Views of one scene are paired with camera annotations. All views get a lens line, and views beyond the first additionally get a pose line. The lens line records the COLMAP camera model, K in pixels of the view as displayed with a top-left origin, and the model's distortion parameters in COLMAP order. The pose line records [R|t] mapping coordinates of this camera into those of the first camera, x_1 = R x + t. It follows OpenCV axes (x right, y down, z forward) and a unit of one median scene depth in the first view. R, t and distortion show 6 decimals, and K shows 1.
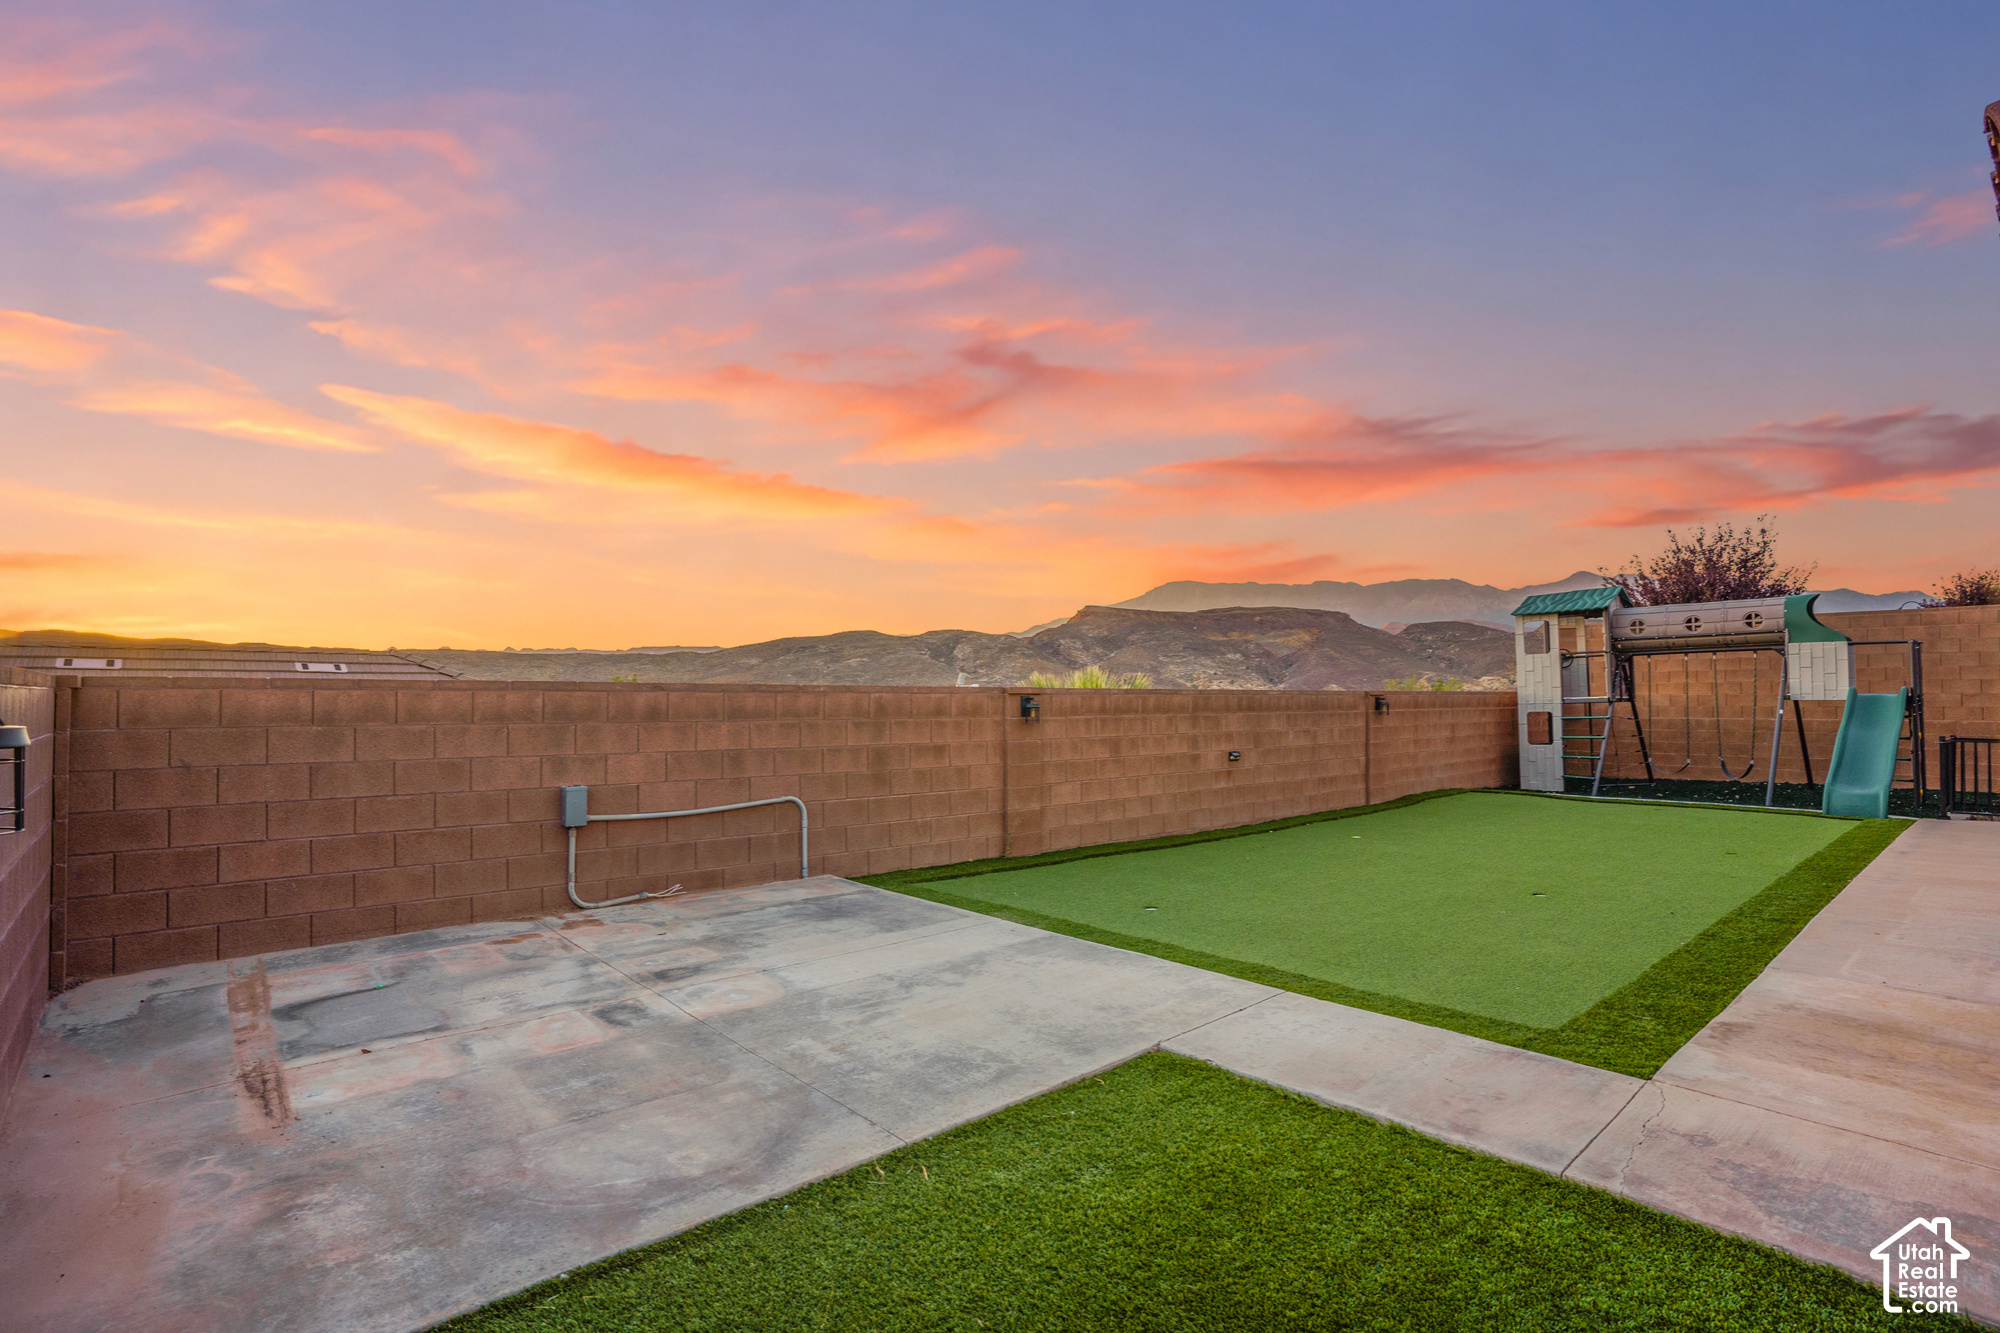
lens RADIAL K [[984.1, 0, 1000.0], [0, 984.1, 666.5], [0, 0, 1]] dist [-0.088705, 0.045645]
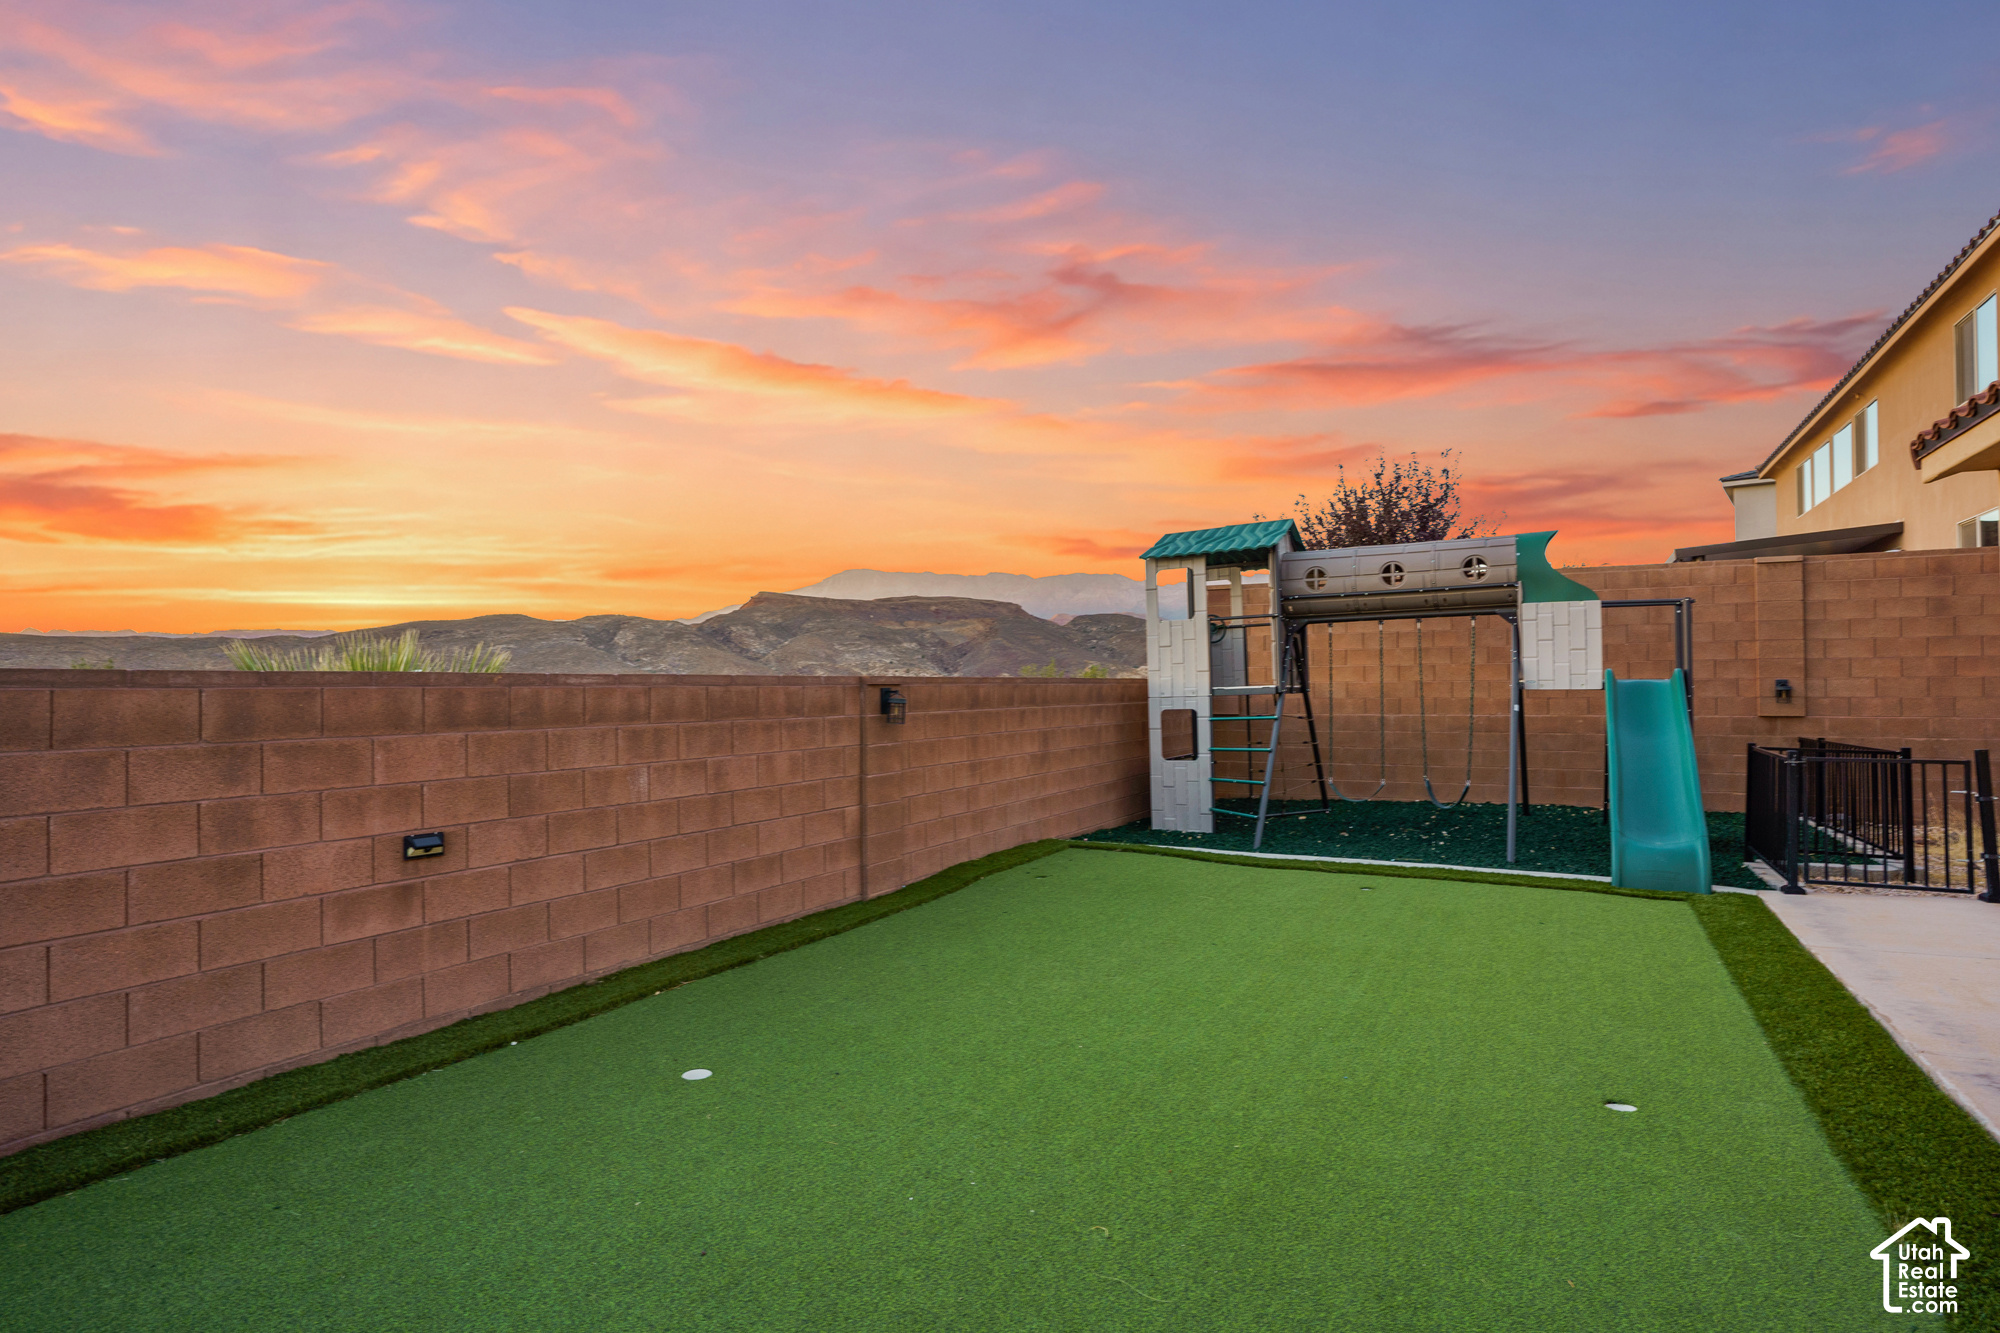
lens RADIAL K [[984.1, 0, 1000.0], [0, 984.1, 666.5], [0, 0, 1]] dist [-0.088705, 0.045645]
pose [[0.949368, 0.000644, 0.314166, 0.256013], [-0.004097, 0.999938, 0.010332, 0.012875], [-0.314140, -0.011096, 0.949312, 0.439133]]
